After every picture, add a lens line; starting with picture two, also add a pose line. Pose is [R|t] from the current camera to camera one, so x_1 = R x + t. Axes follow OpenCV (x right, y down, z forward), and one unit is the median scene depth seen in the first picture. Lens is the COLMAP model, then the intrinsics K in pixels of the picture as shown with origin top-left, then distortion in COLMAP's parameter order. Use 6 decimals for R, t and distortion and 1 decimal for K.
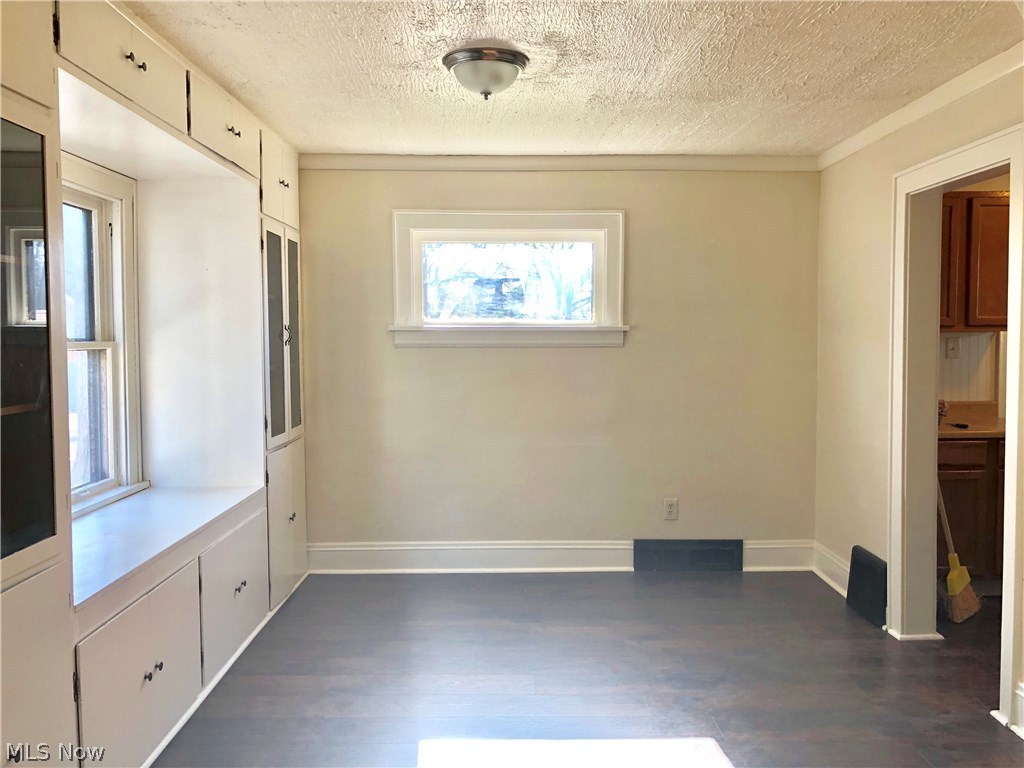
lens RADIAL K [[845.8, 0, 511.9], [0, 845.8, 379.8], [0, 0, 1]] dist [0.028058, -0.017113]
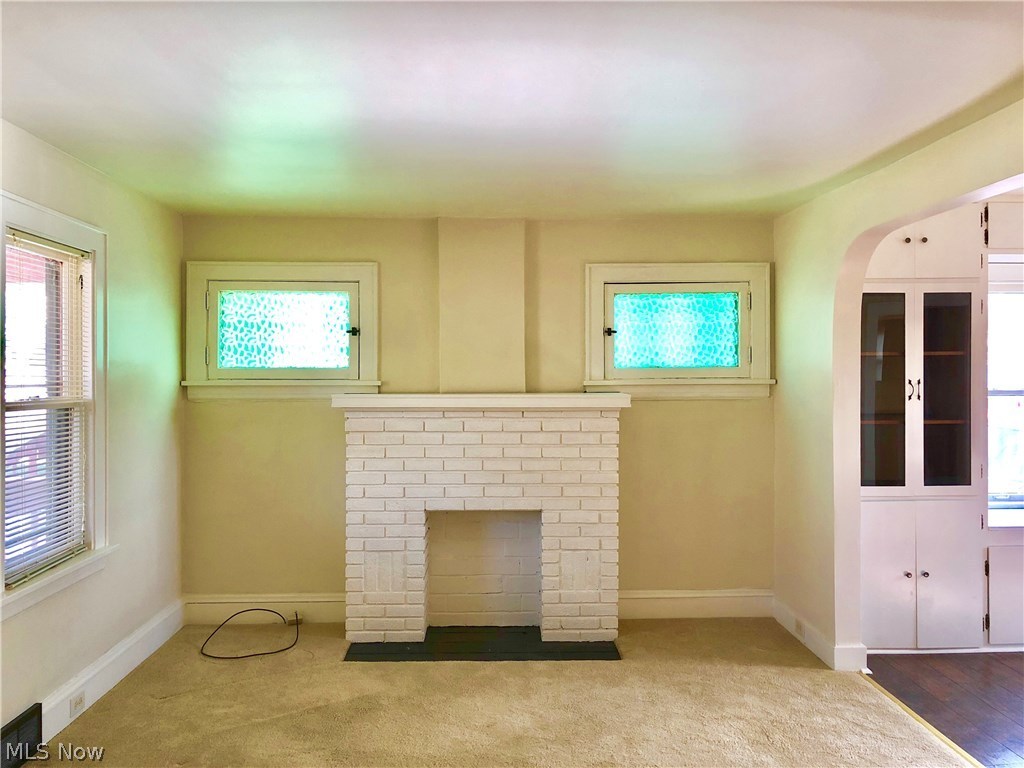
lens RADIAL K [[657.6, 0, 512.0], [0, 657.6, 384.0], [0, 0, 1]] dist [0.011481, 0.000454]
pose [[0.027782, 0.011245, -0.999551, 0.516920], [-0.047236, 0.998834, 0.009924, -0.012215], [0.998497, 0.046939, 0.028281, -0.076550]]
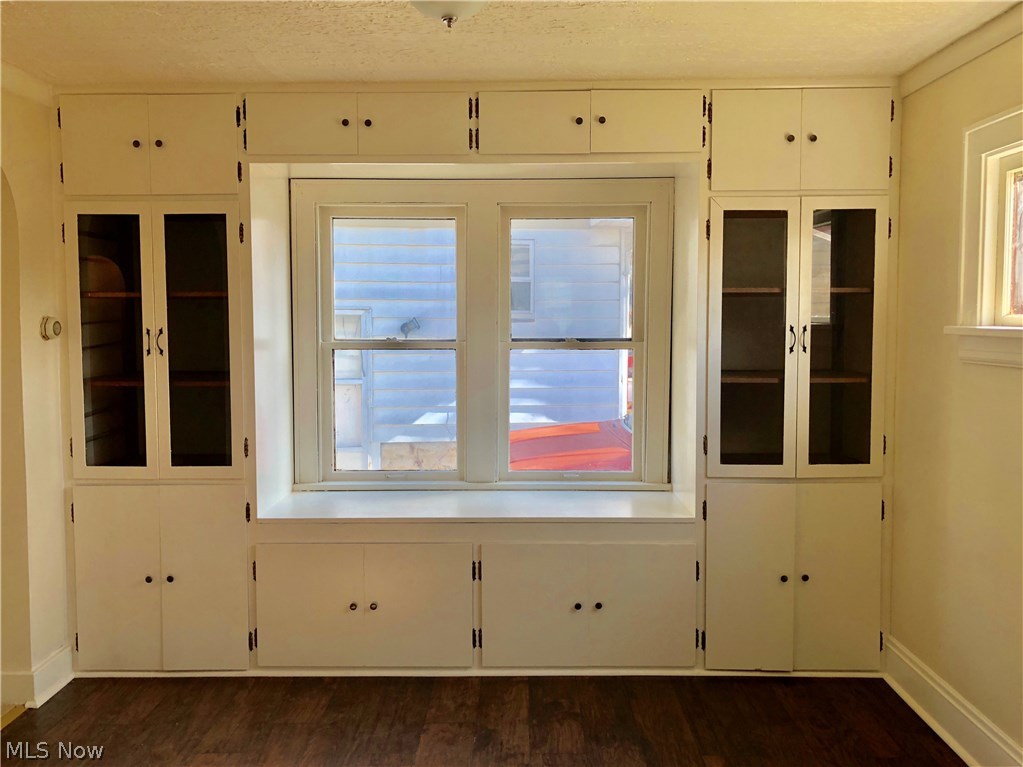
lens RADIAL K [[845.0, 0, 511.4], [0, 845.0, 379.3], [0, 0, 1]] dist [0.028058, -0.017113]
pose [[-0.017641, 0.073879, -0.997111, 0.514575], [-0.052014, 0.995848, 0.074705, -0.062236], [0.998491, 0.053182, -0.013725, 0.782937]]
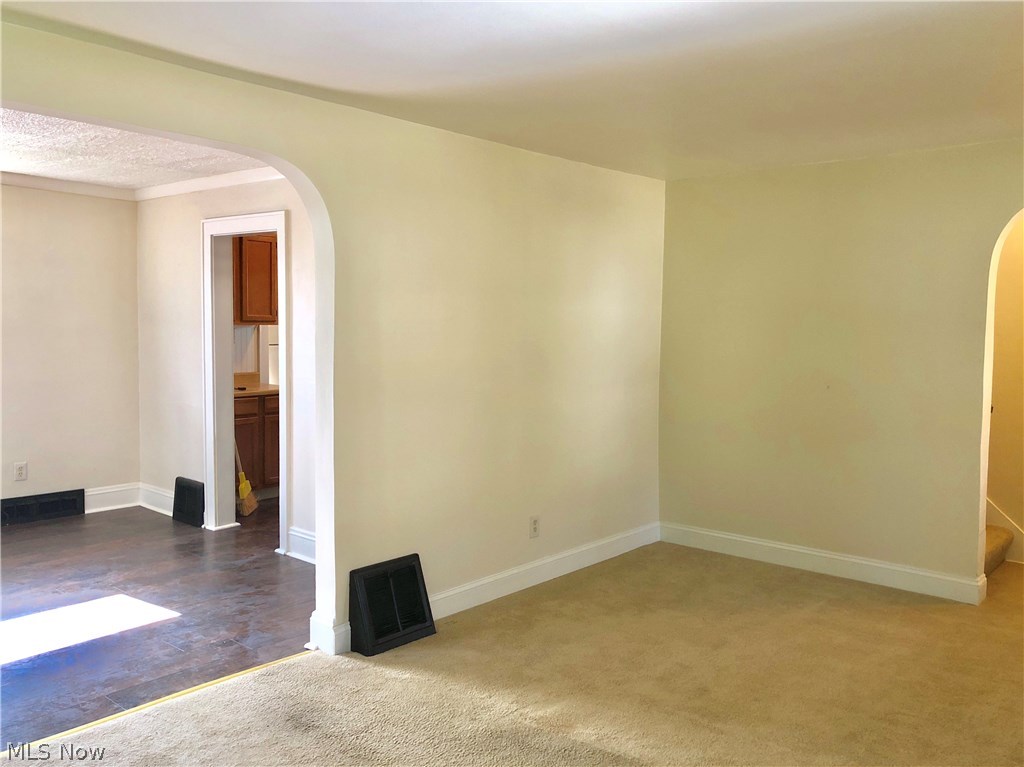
lens RADIAL K [[845.8, 0, 511.9], [0, 845.8, 379.3], [0, 0, 1]] dist [0.028058, -0.017113]
pose [[0.661404, -0.037294, 0.749102, -0.282278], [0.023149, 0.999302, 0.029311, 0.005373], [-0.749673, -0.002045, 0.661805, -0.351239]]
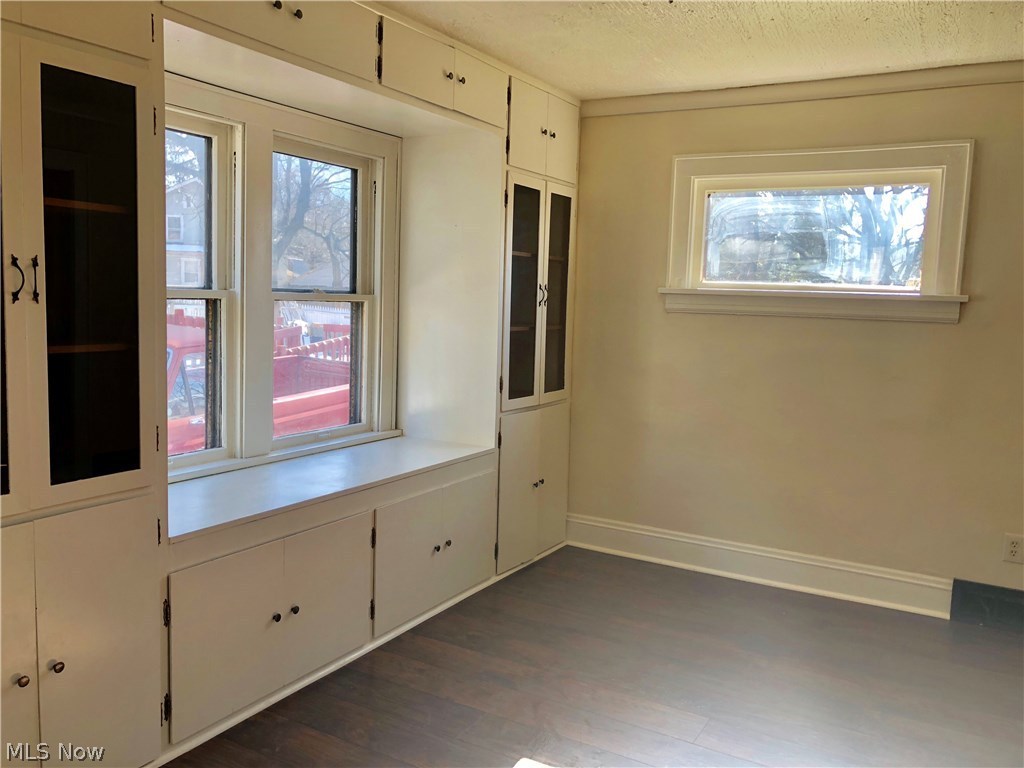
lens RADIAL K [[839.0, 0, 510.2], [0, 839.0, 378.3], [0, 0, 1]] dist [0.077550, -0.125202]
pose [[0.859719, 0.079571, -0.504530, 0.195082], [-0.060887, 0.996713, 0.053443, -0.007274], [0.507124, -0.015227, 0.861738, 0.168334]]
